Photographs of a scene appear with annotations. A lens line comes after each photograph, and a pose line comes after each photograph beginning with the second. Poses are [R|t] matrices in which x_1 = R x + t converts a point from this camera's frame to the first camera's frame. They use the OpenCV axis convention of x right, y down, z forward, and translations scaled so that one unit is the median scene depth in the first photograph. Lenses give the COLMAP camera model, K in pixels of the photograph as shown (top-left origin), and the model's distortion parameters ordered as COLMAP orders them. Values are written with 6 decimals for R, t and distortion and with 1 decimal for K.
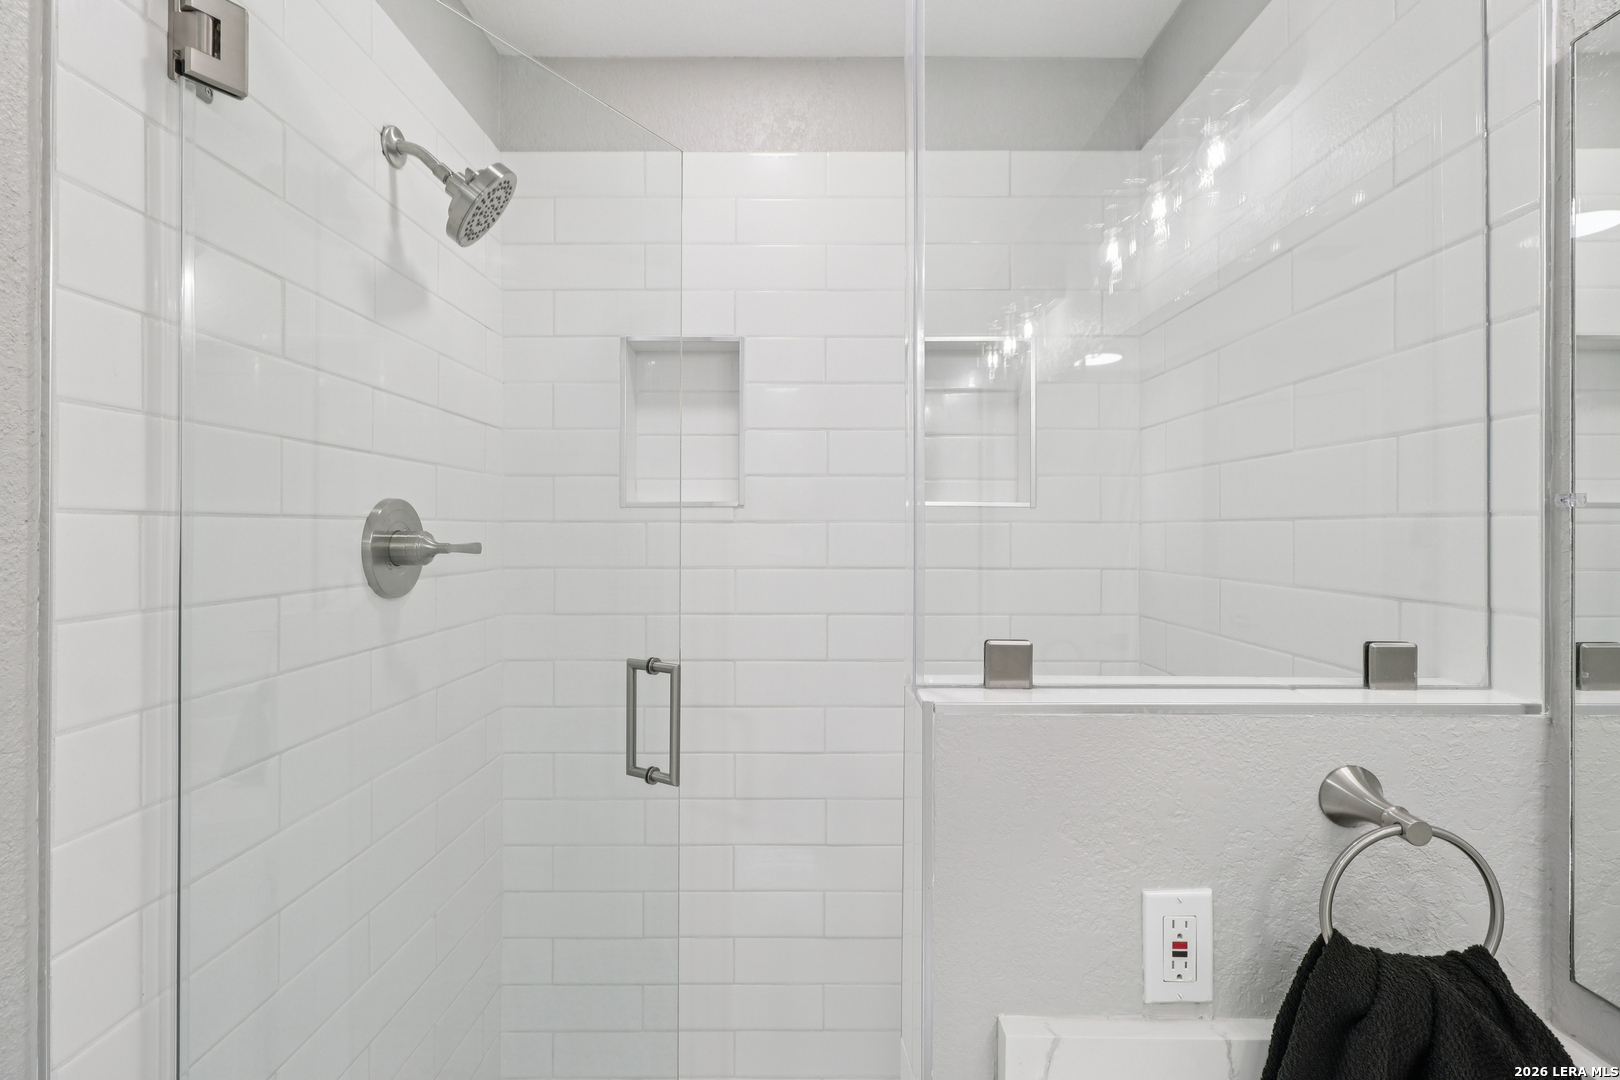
lens RADIAL K [[754.3, 0, 811.0], [0, 754.3, 528.3], [0, 0, 1]] dist [0.000606, -0.000326]
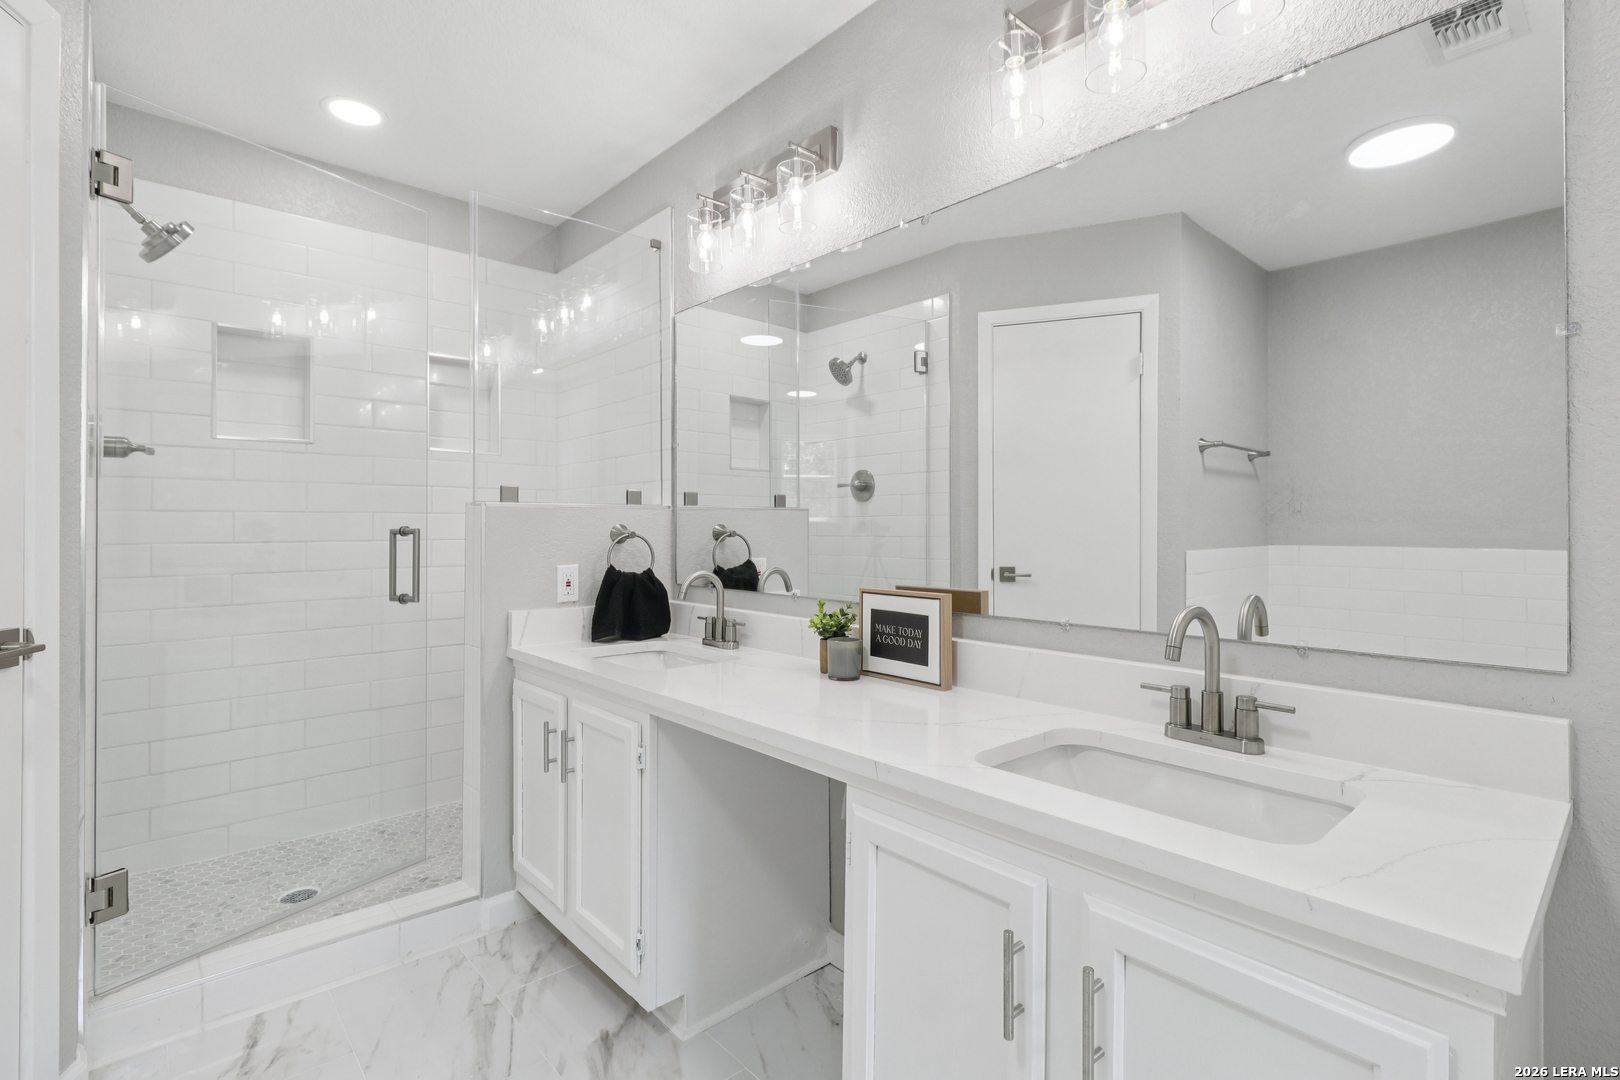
lens RADIAL K [[755.3, 0, 811.9], [0, 755.3, 526.8], [0, 0, 1]] dist [0.001784, -0.001833]
pose [[0.742516, -0.003945, 0.669817, -0.502762], [0.003124, 0.999992, 0.002426, 0.193979], [-0.669822, 0.000291, 0.742522, -1.174229]]
